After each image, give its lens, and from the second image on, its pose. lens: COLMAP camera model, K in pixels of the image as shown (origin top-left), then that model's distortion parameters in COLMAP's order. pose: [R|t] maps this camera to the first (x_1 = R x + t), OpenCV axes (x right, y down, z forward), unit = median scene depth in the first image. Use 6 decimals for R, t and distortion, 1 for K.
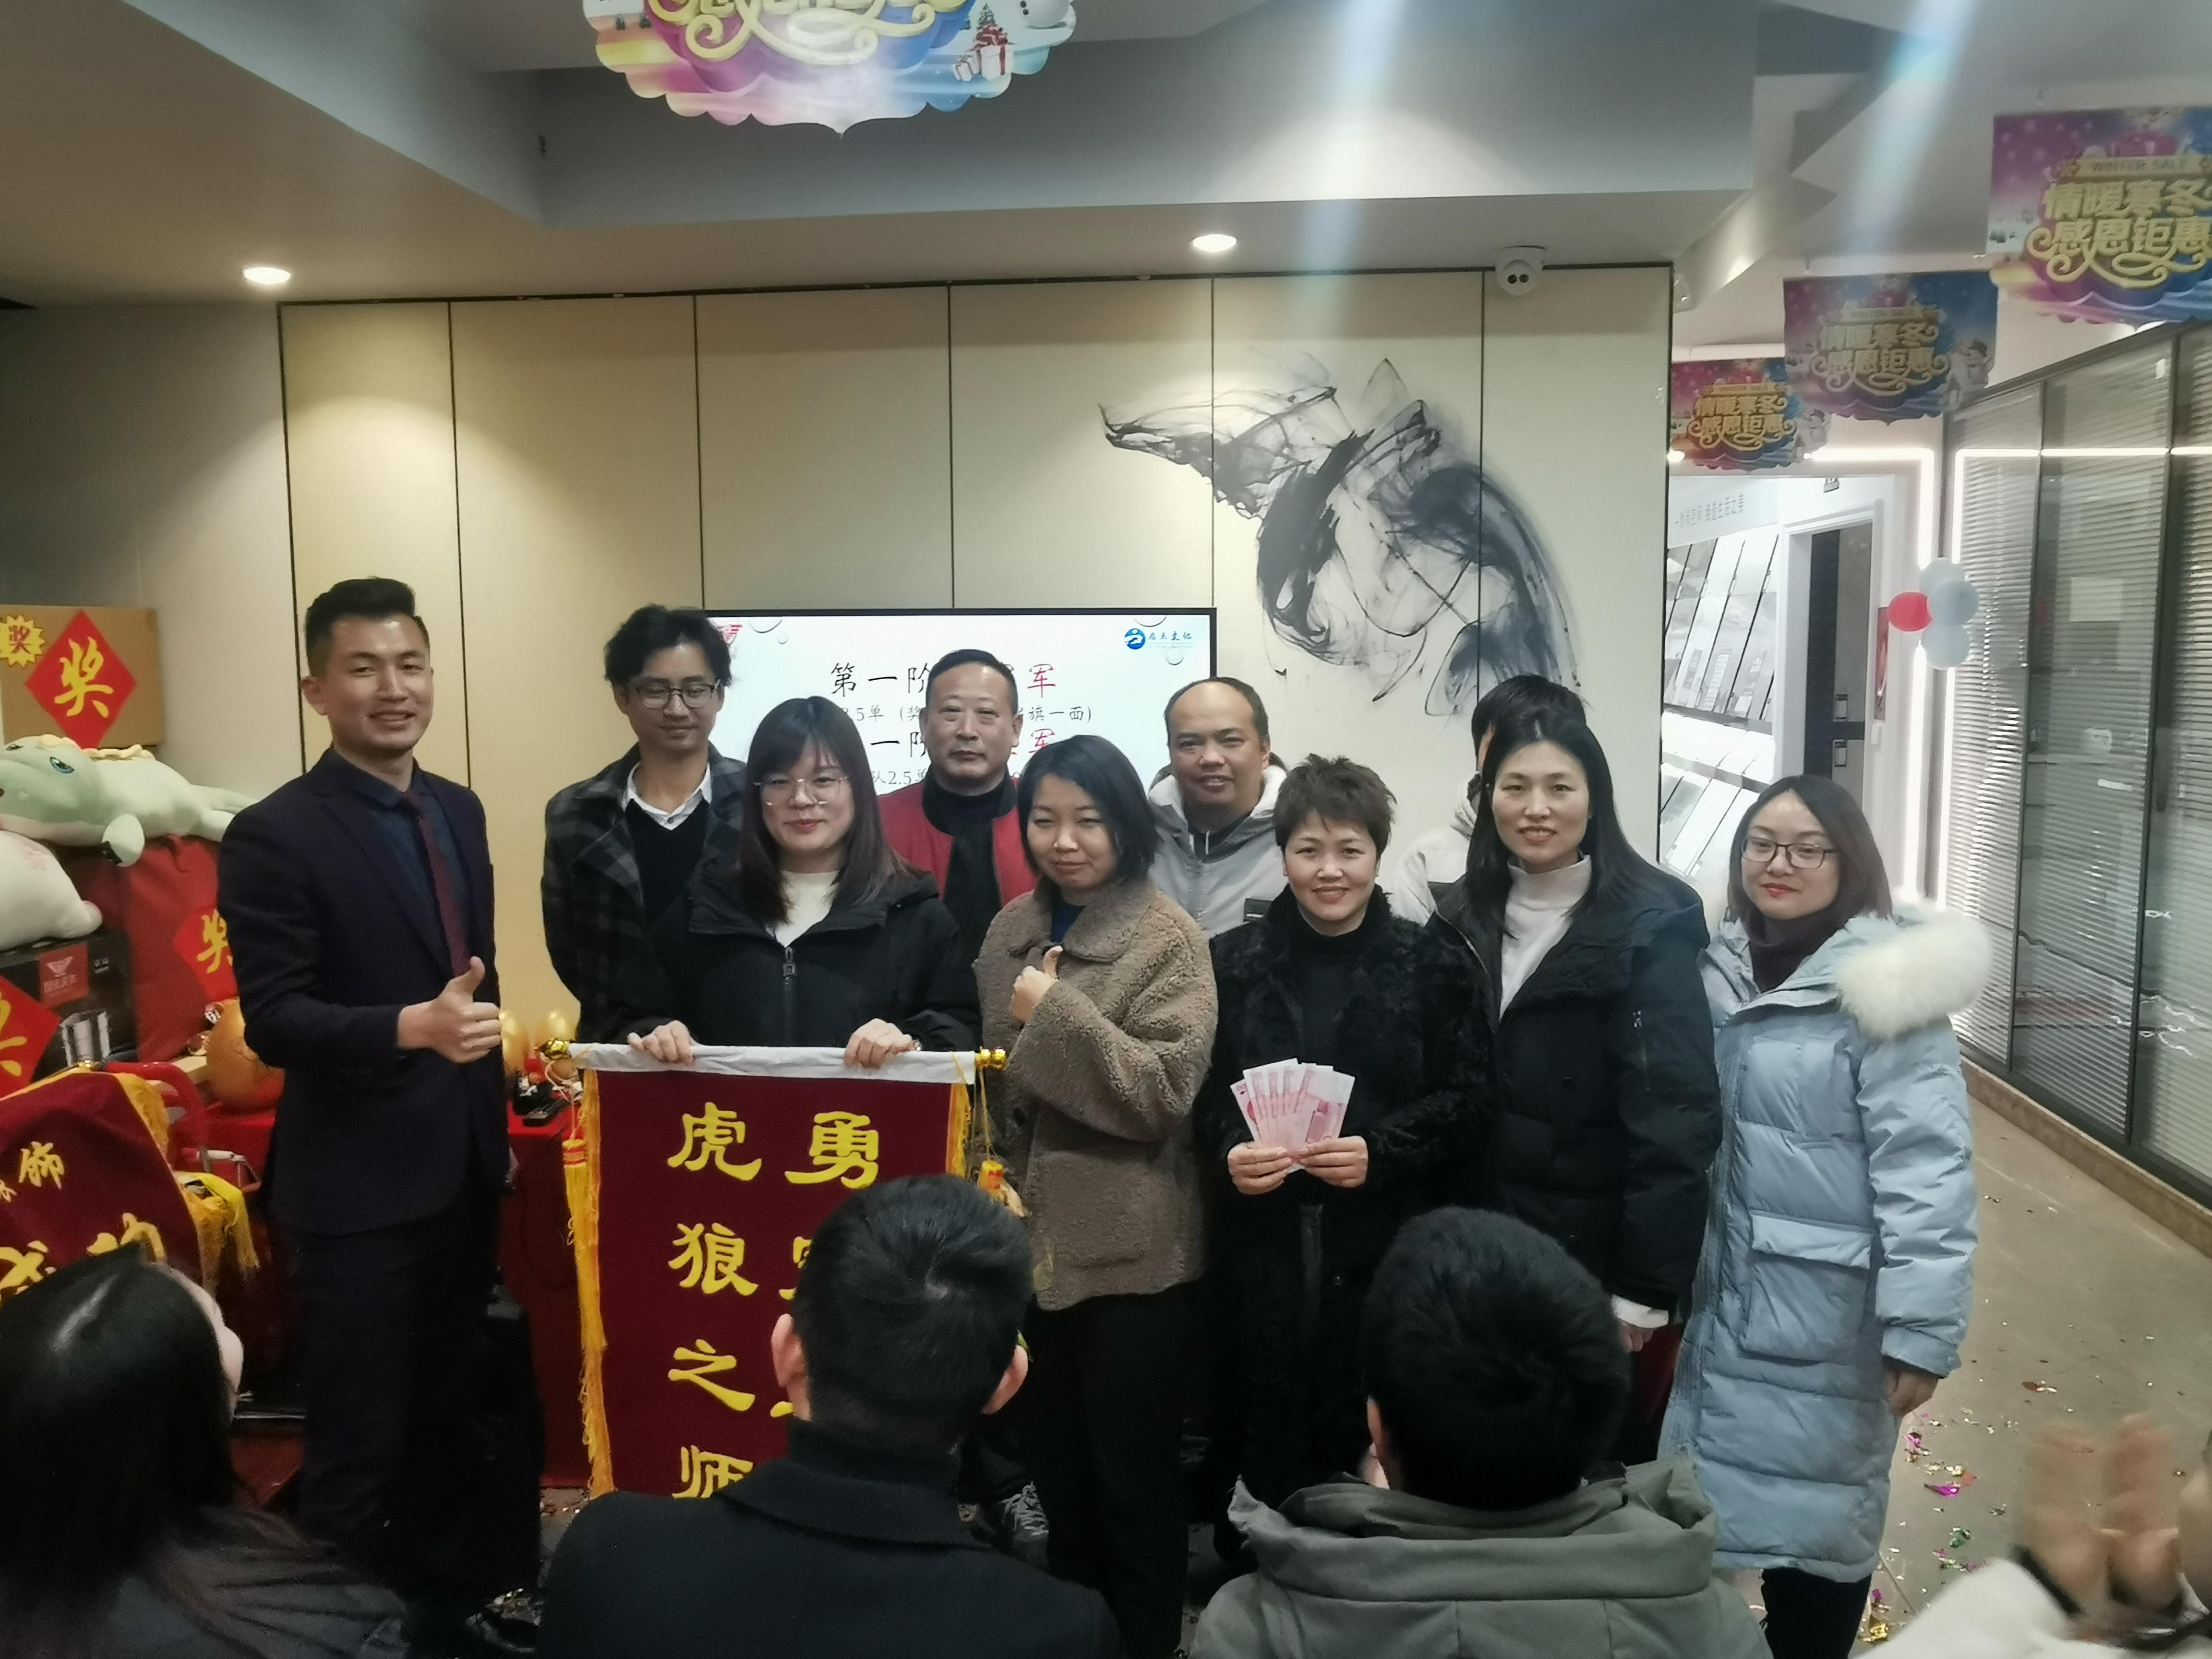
lens RADIAL K [[1707.3, 0, 1114.5], [0, 1707.3, 835.8], [0, 0, 1]] dist [-0.077184, 0.071339]
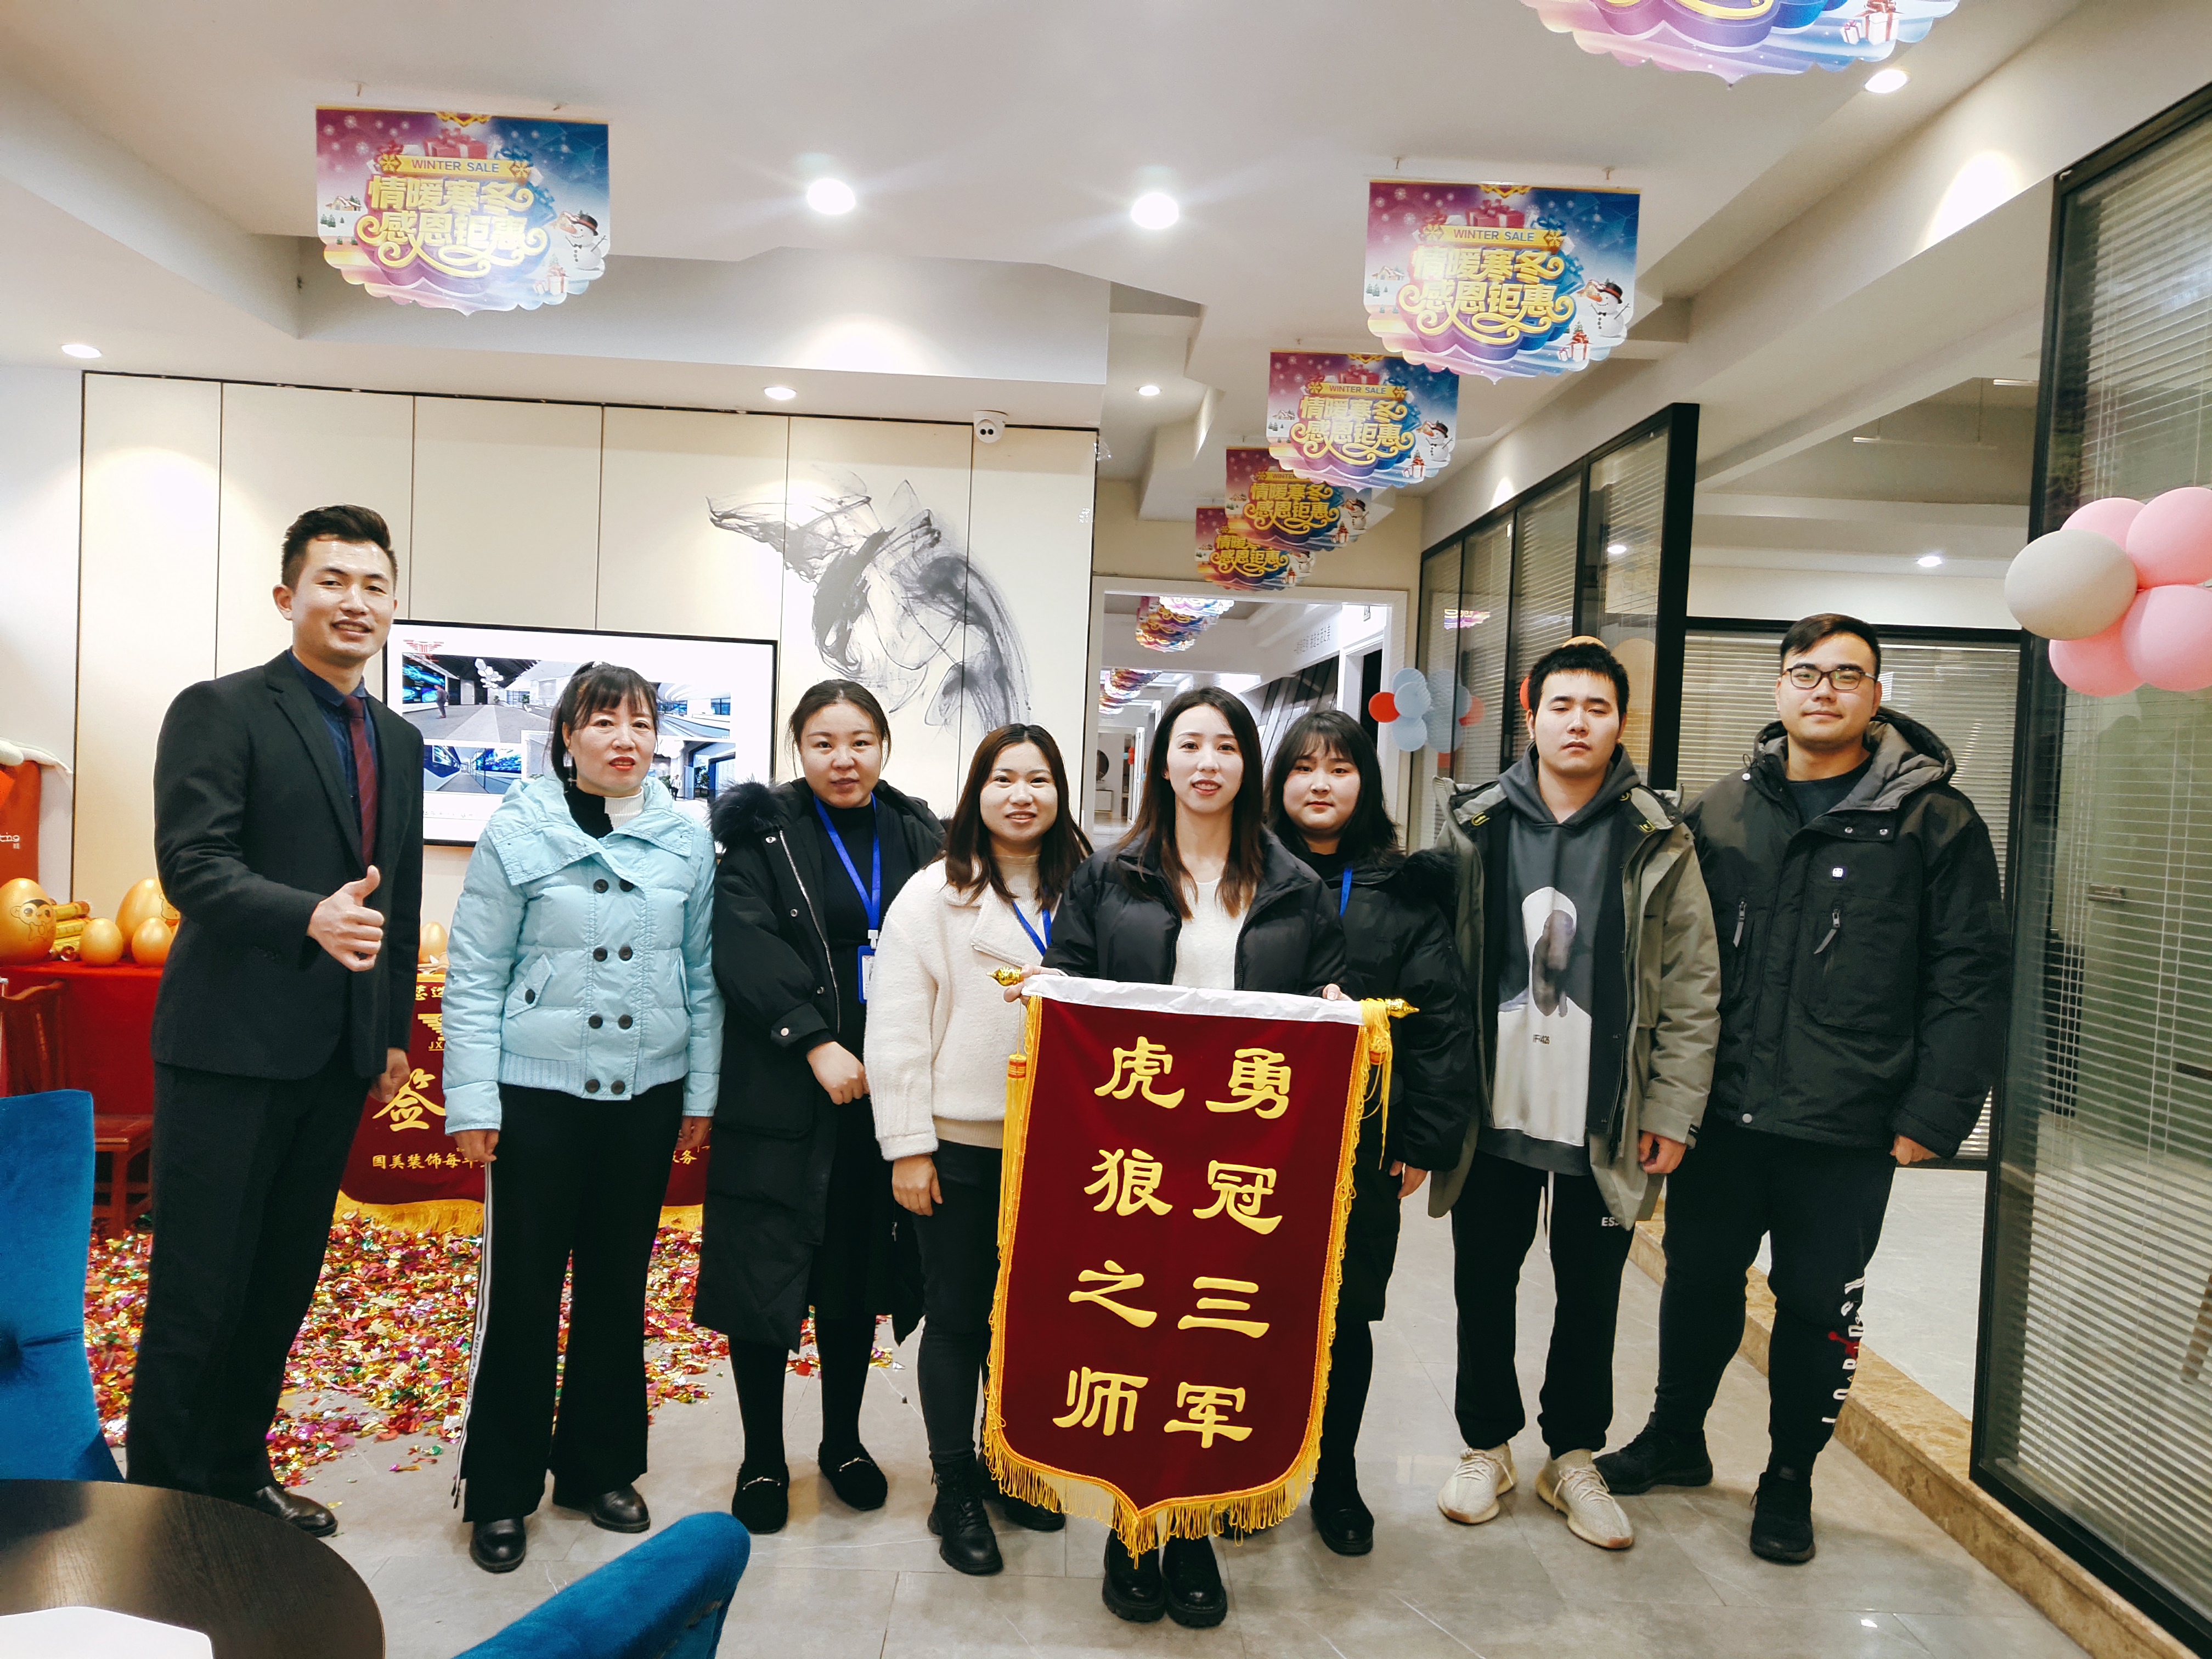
lens RADIAL K [[1630.1, 0, 1106.0], [0, 1630.1, 829.5], [0, 0, 1]] dist [0.014451, -0.001492]
pose [[0.989419, 0.047400, 0.137123, 0.150607], [-0.037185, 0.996405, -0.076123, 0.119793], [-0.140238, 0.070219, 0.987625, -0.393281]]
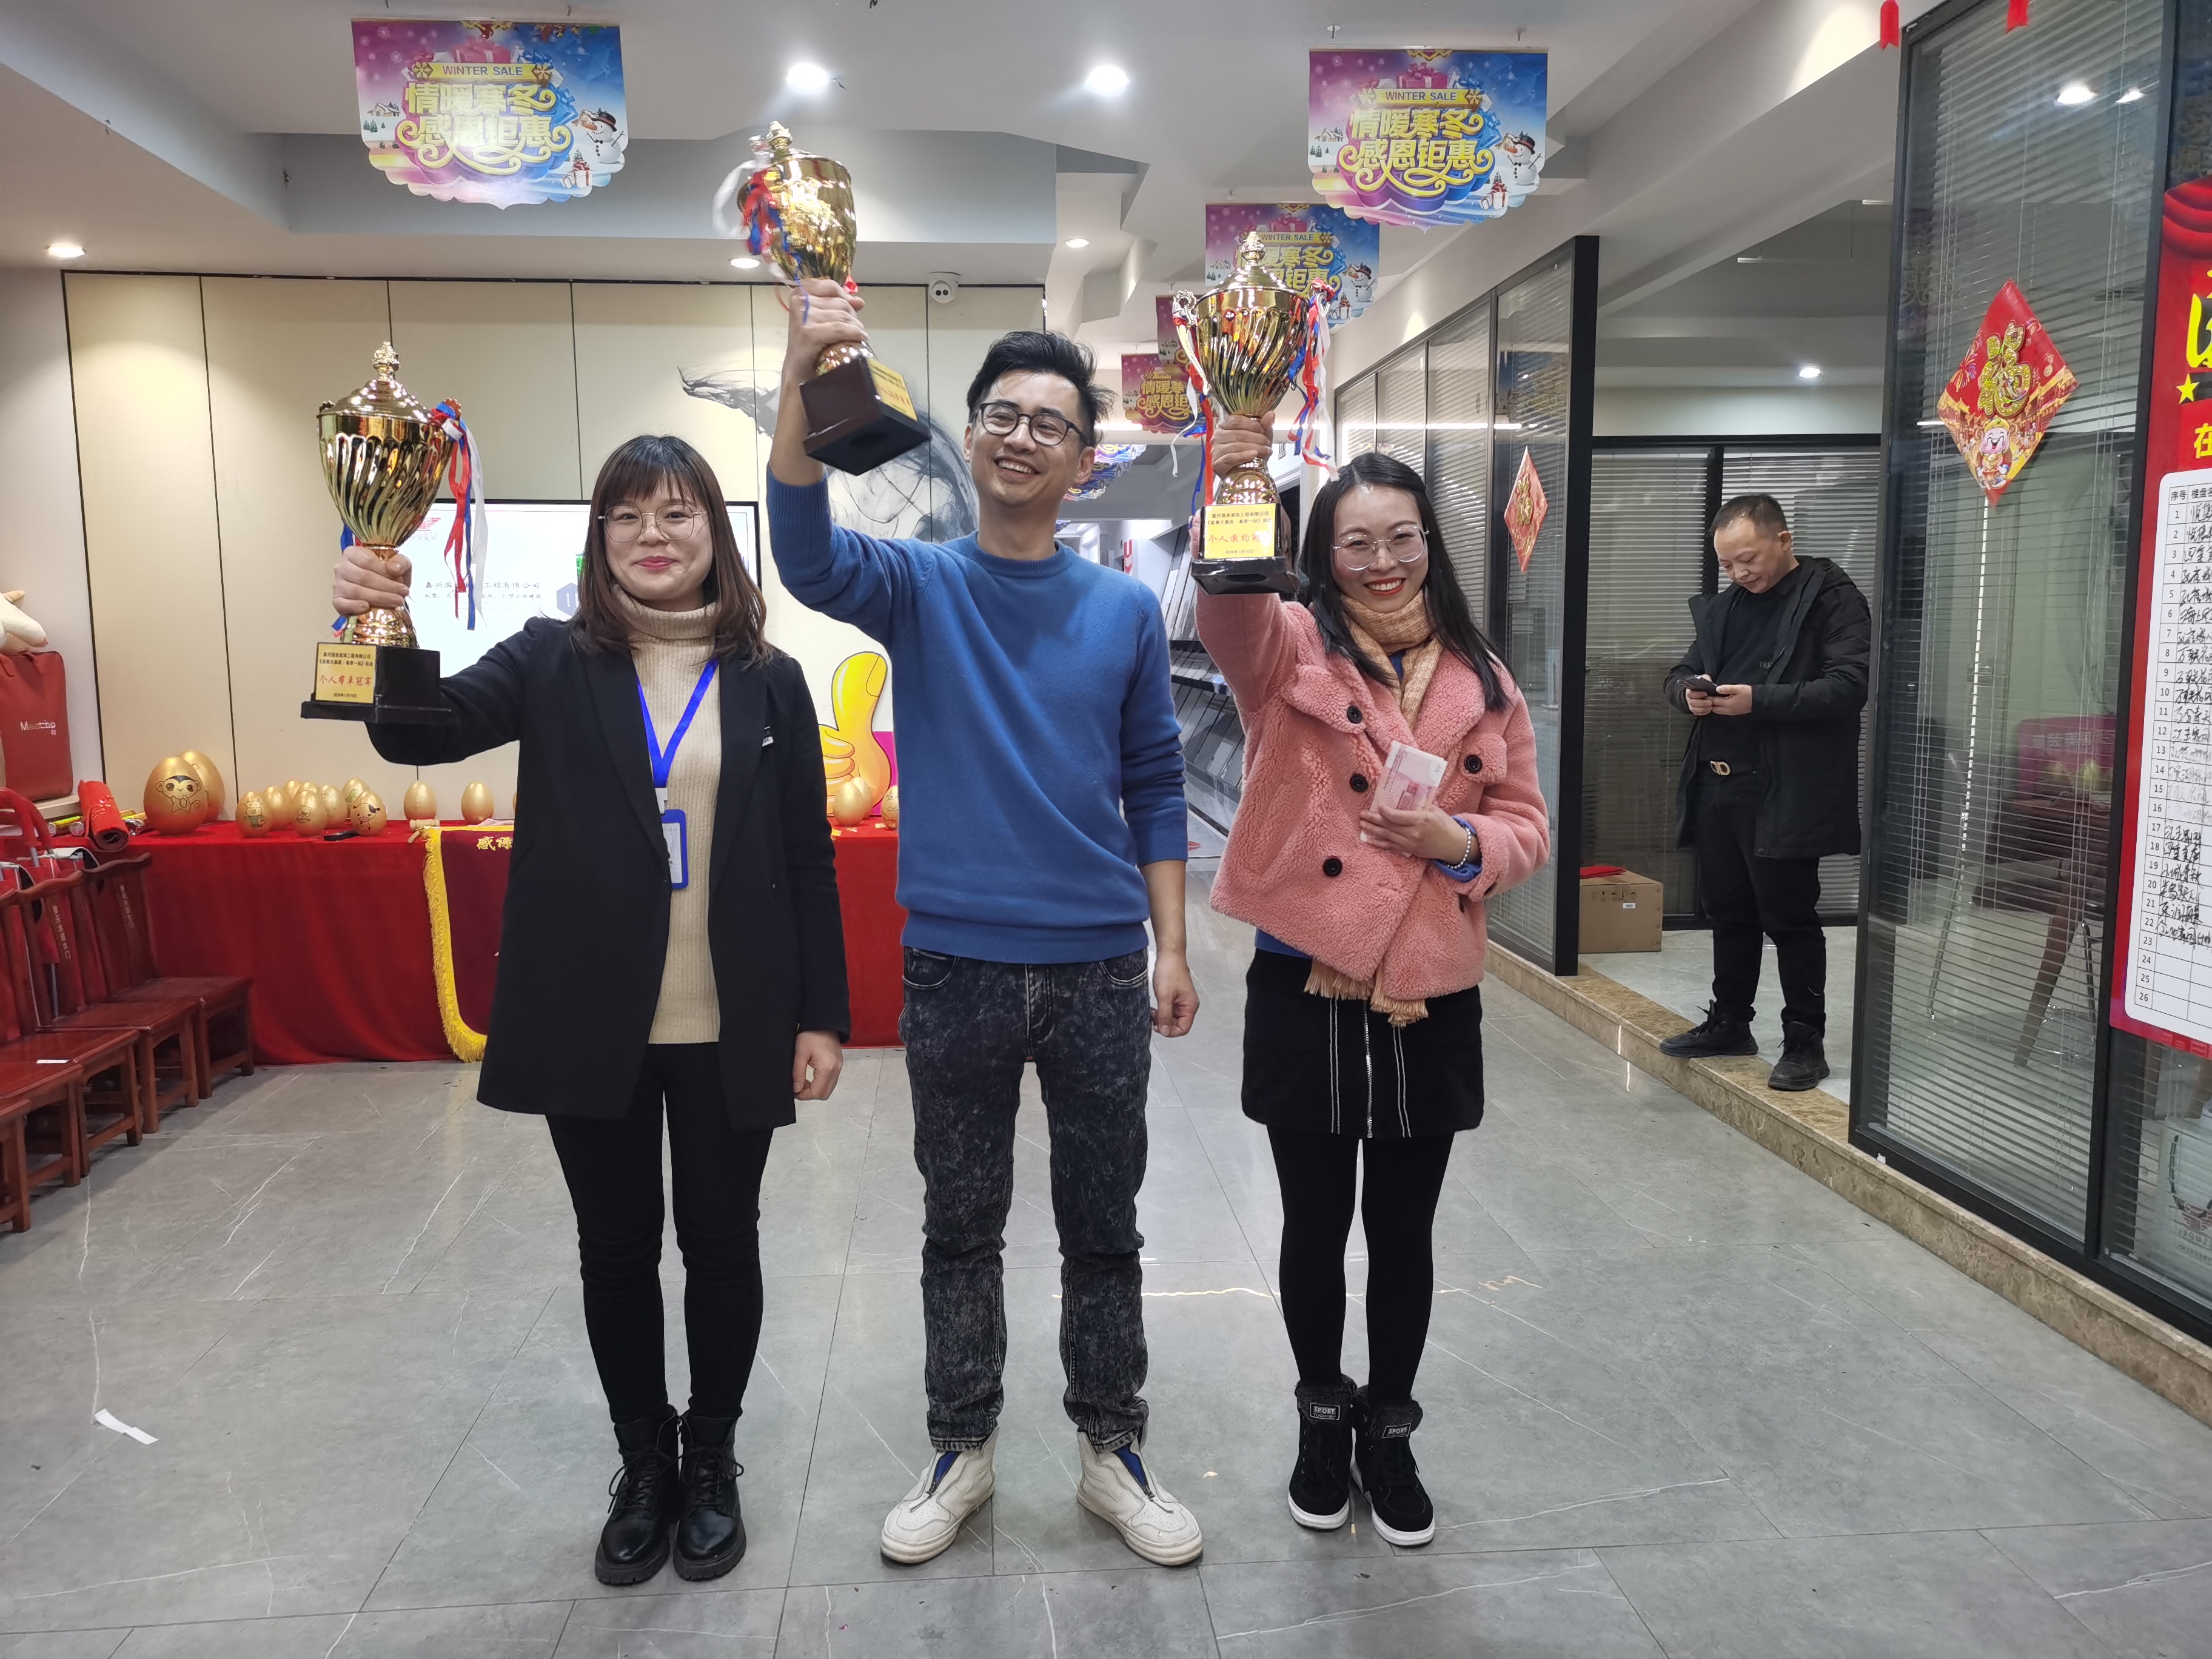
lens RADIAL K [[1642.7, 0, 1080.4], [0, 1642.7, 830.3], [0, 0, 1]] dist [0.025729, -0.008735]
pose [[0.983258, -0.023140, 0.180744, 0.068693], [0.021771, 0.999717, 0.009557, 0.156249], [-0.180914, -0.005462, 0.983484, -0.524803]]
